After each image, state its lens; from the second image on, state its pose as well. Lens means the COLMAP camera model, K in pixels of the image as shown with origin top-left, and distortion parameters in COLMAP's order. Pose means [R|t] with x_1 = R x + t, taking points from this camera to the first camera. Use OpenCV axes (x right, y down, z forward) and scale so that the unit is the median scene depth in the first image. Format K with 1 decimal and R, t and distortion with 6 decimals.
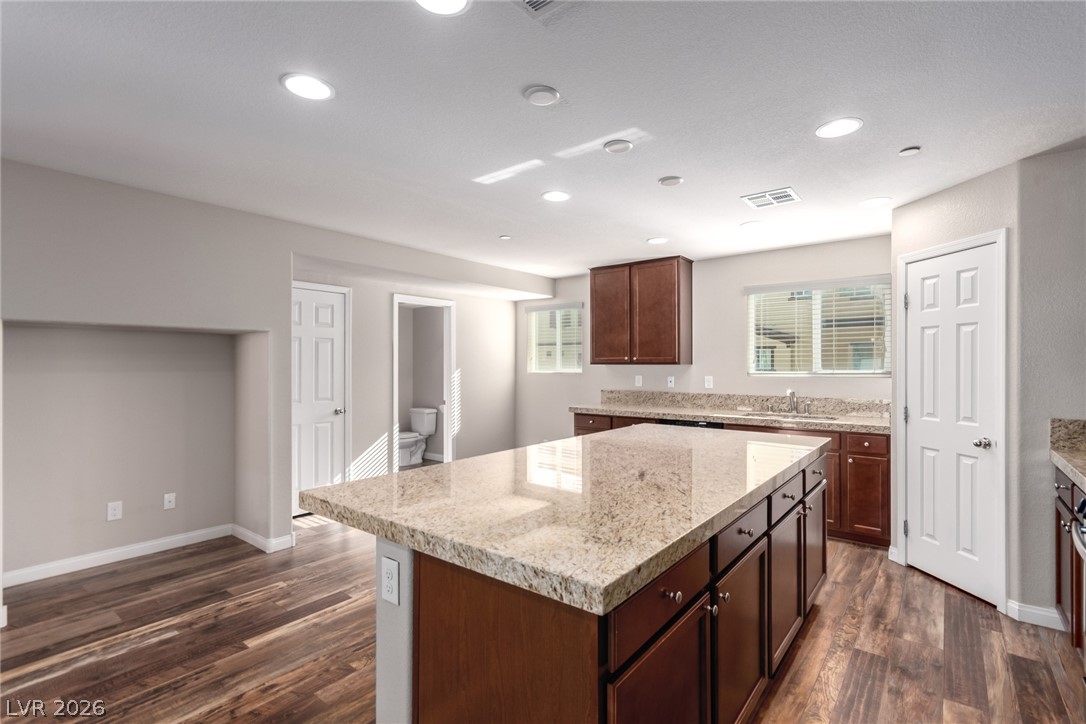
lens RADIAL K [[502.5, 0, 548.2], [0, 502.5, 365.9], [0, 0, 1]] dist [0.005858, 0.001330]
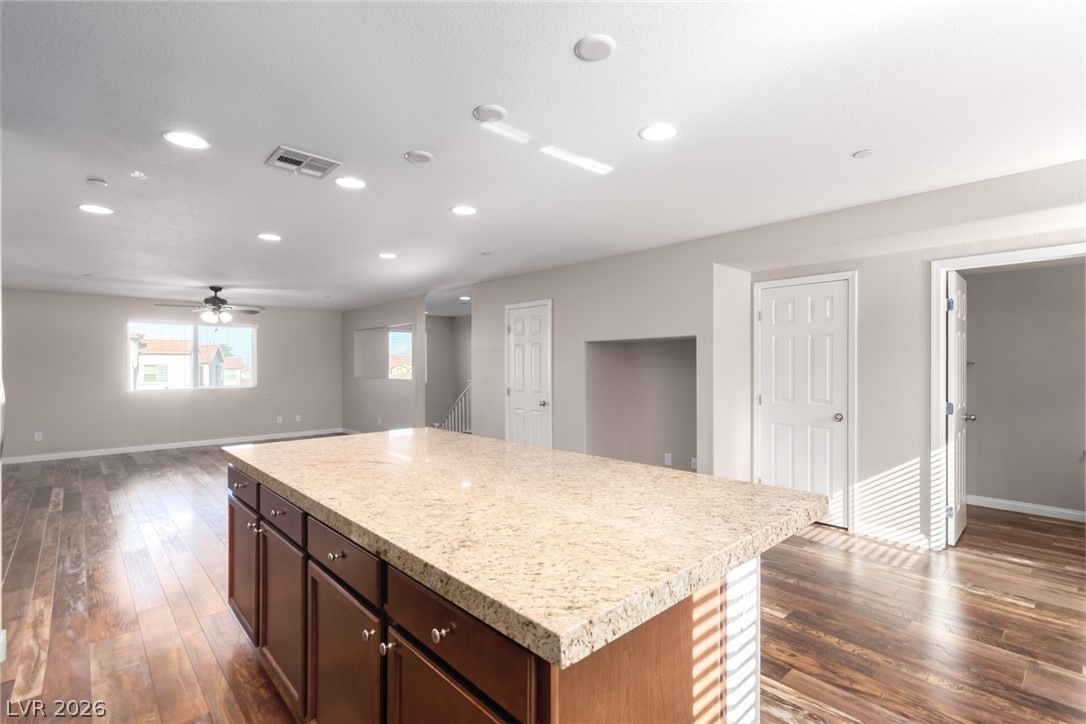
lens RADIAL K [[516.8, 0, 566.0], [0, 516.8, 365.9], [0, 0, 1]] dist [0.006150, 0.000814]
pose [[-0.138738, 0.005069, -0.990316, 1.290082], [-0.000409, 0.999987, 0.005176, -0.005722], [0.990329, 0.001123, -0.138734, 1.593676]]
